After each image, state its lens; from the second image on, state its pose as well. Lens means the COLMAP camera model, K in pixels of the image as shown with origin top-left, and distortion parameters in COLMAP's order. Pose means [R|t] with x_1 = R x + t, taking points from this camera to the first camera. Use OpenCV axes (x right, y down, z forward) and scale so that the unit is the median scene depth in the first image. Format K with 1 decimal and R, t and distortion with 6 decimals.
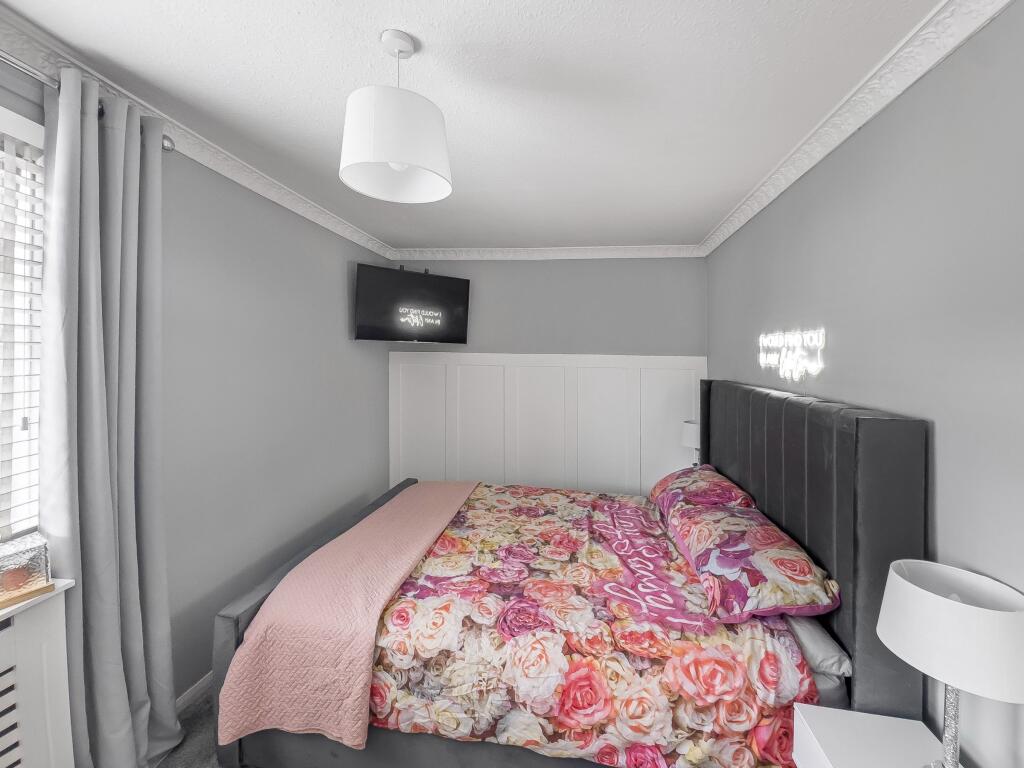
lens RADIAL K [[419.8, 0, 509.5], [0, 419.8, 359.1], [0, 0, 1]] dist [-0.005590, 0.001261]
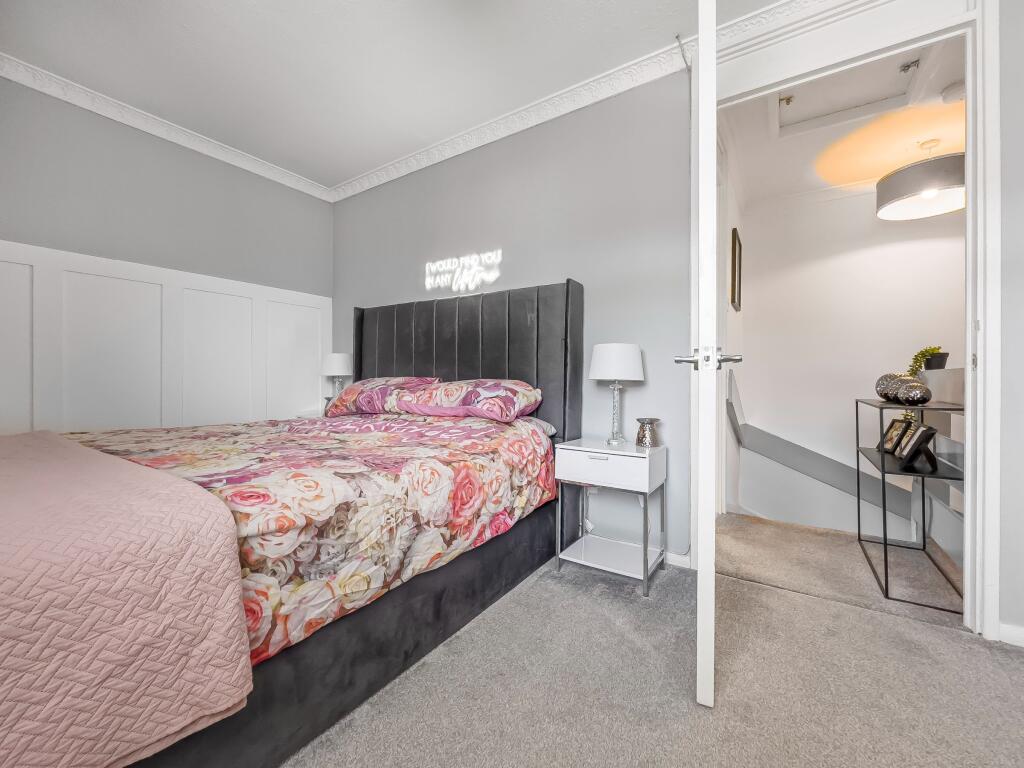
lens RADIAL K [[419.8, 0, 498.4], [0, 419.8, 386.4], [0, 0, 1]] dist [-0.005590, 0.001261]
pose [[0.401110, 0.005222, 0.916015, -0.757029], [-0.008609, 0.999961, -0.001931, 0.500129], [-0.915990, -0.007111, 0.401139, 0.457782]]
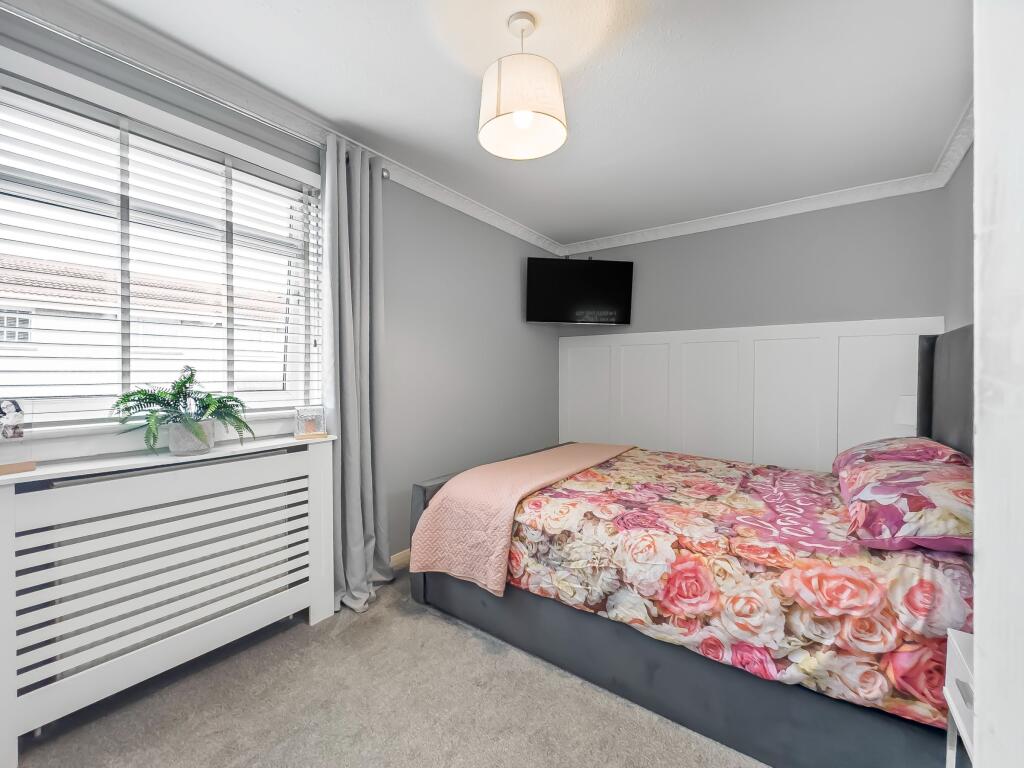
lens RADIAL K [[419.8, 0, 504.1], [0, 419.8, 377.7], [0, 0, 1]] dist [-0.005590, 0.001261]
pose [[0.894262, 0.018804, -0.447149, 0.210070], [-0.018276, 0.999818, 0.005494, 0.276469], [0.447171, 0.003259, 0.894443, -0.124157]]
